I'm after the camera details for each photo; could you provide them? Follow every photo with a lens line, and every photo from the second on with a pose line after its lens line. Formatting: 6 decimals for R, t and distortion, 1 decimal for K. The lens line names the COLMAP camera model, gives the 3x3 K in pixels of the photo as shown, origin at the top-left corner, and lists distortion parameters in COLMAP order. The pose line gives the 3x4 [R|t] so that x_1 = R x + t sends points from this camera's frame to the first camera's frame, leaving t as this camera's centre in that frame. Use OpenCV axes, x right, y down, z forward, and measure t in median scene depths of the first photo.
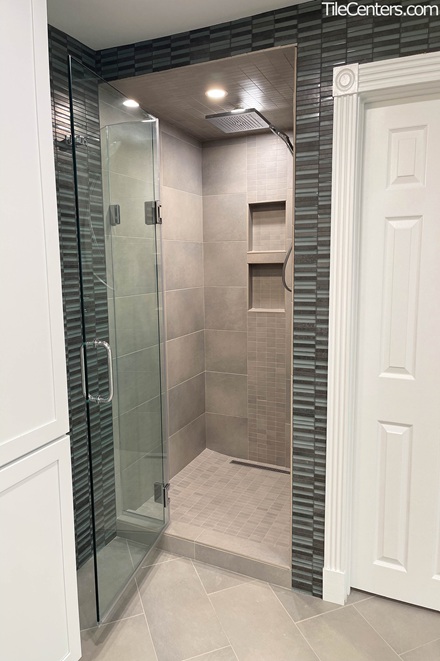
lens RADIAL K [[451.3, 0, 219.8], [0, 451.3, 321.8], [0, 0, 1]] dist [0.007503, 0.000020]
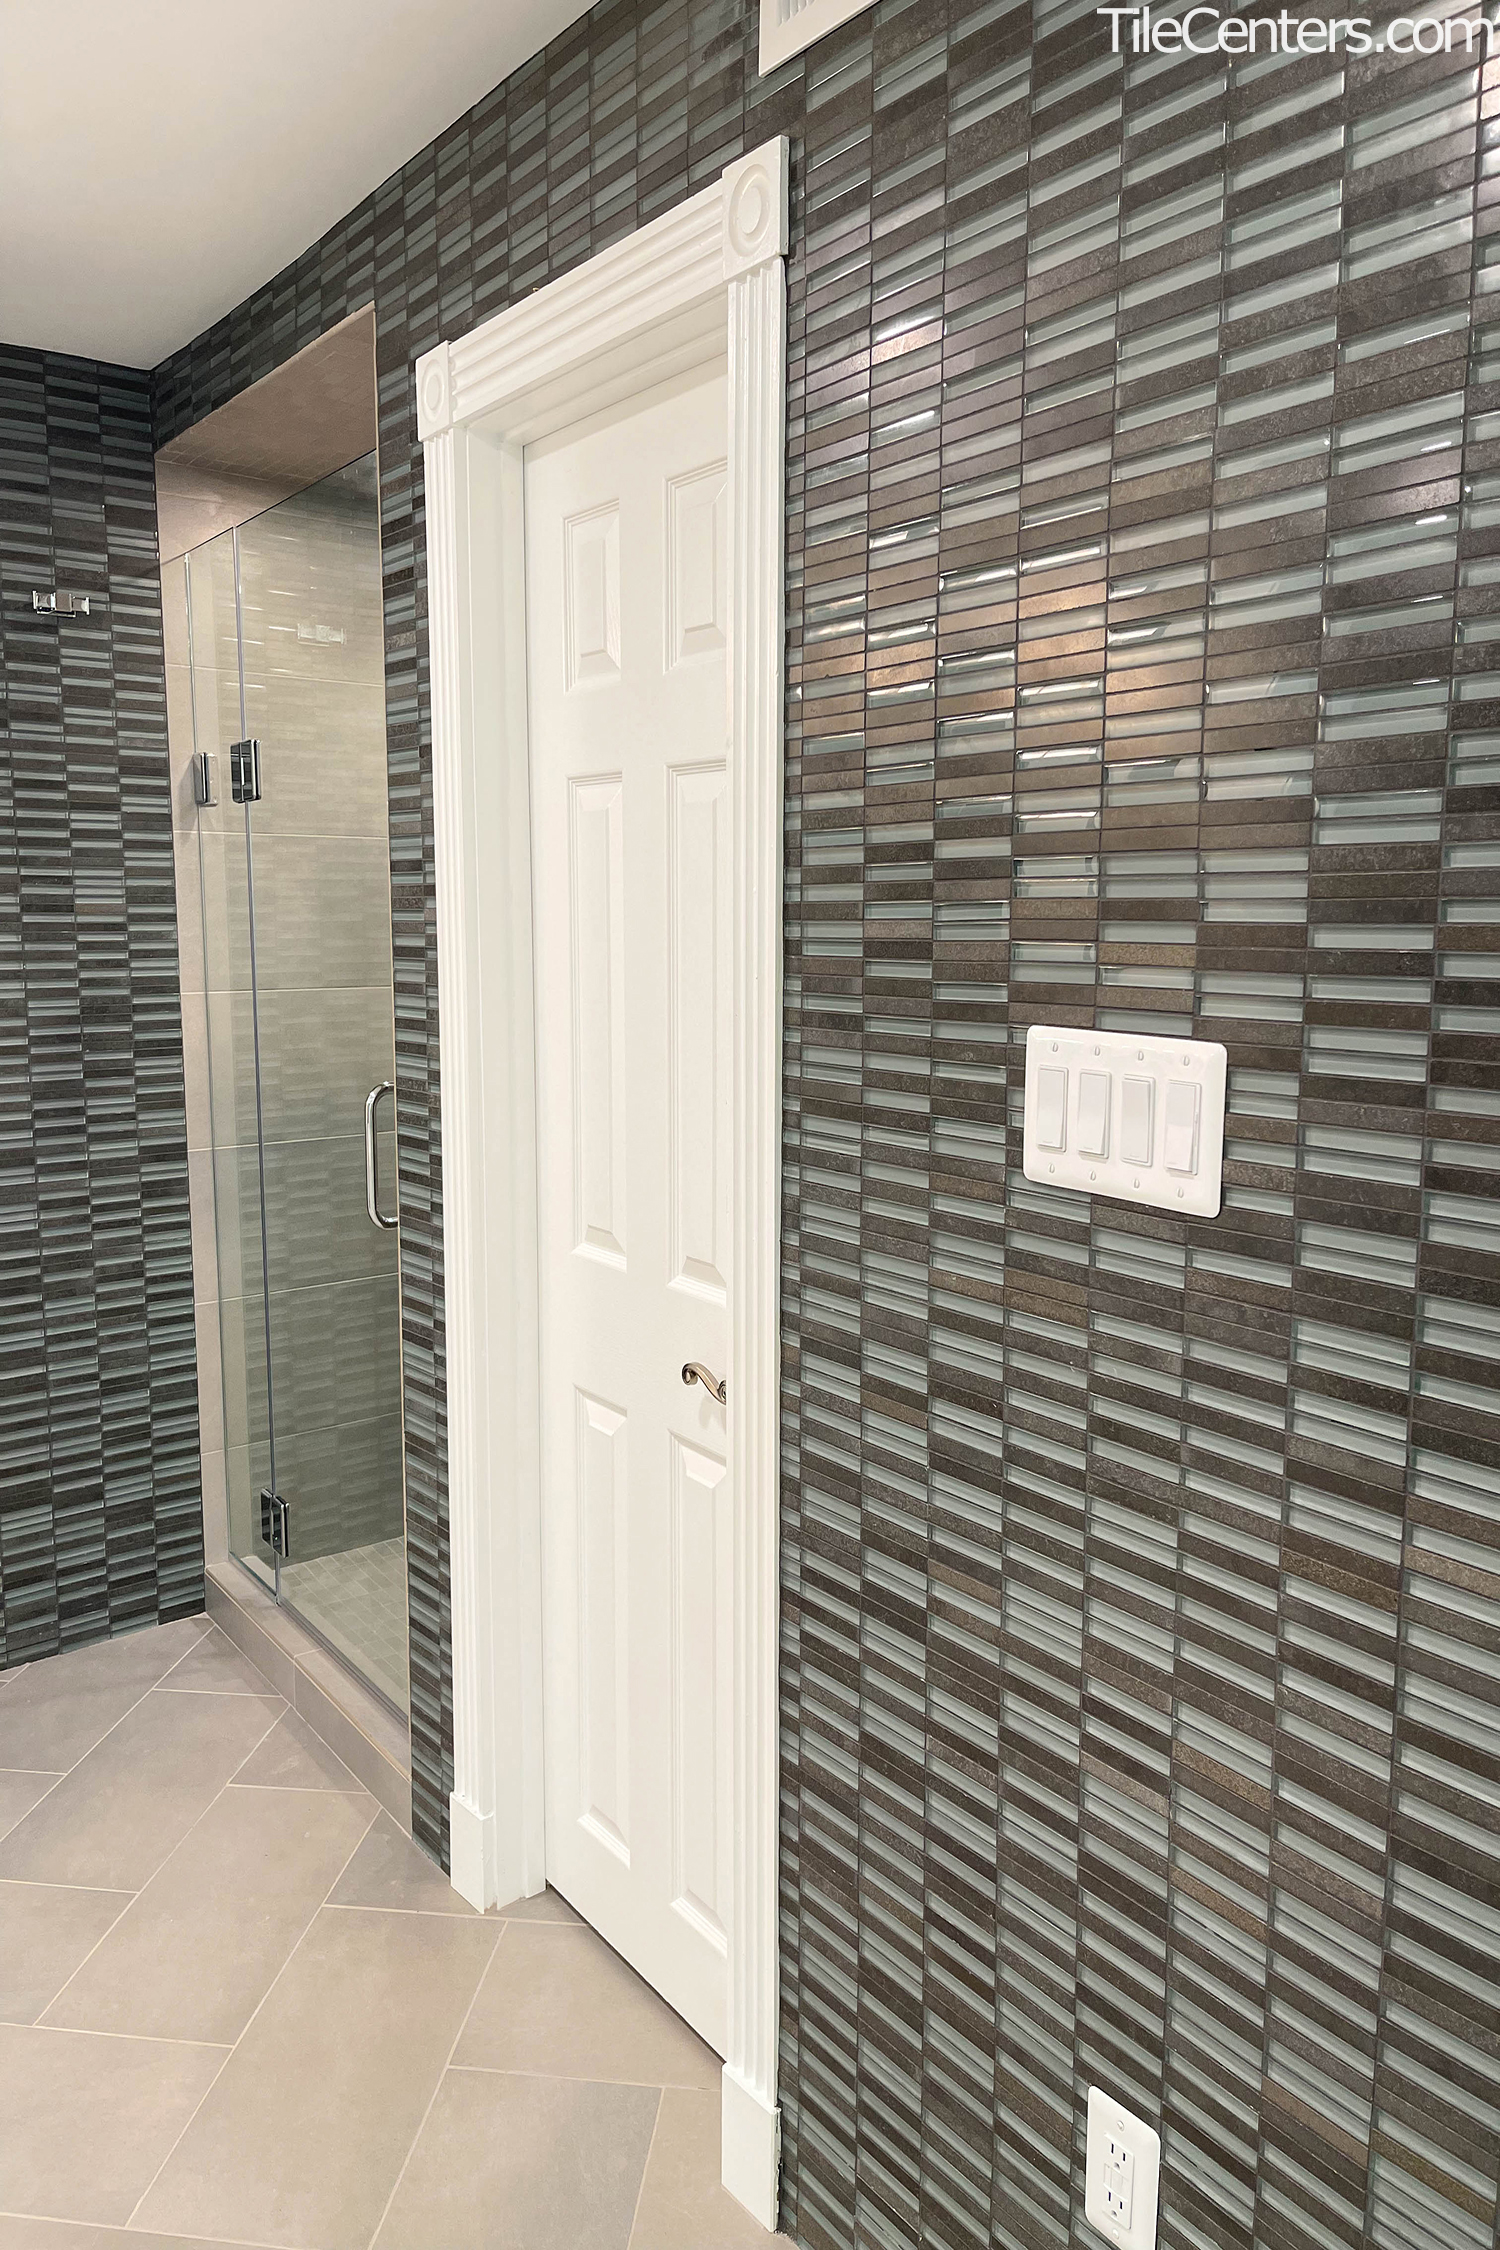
lens RADIAL K [[1536.1, 0, 749.3], [0, 1536.1, 1095.5], [0, 0, 1]] dist [0.007503, 0.000020]
pose [[0.888526, 0.069389, -0.453548, 0.929360], [-0.070151, 0.997421, 0.015166, -0.020398], [0.453431, 0.018341, 0.891103, 0.045978]]
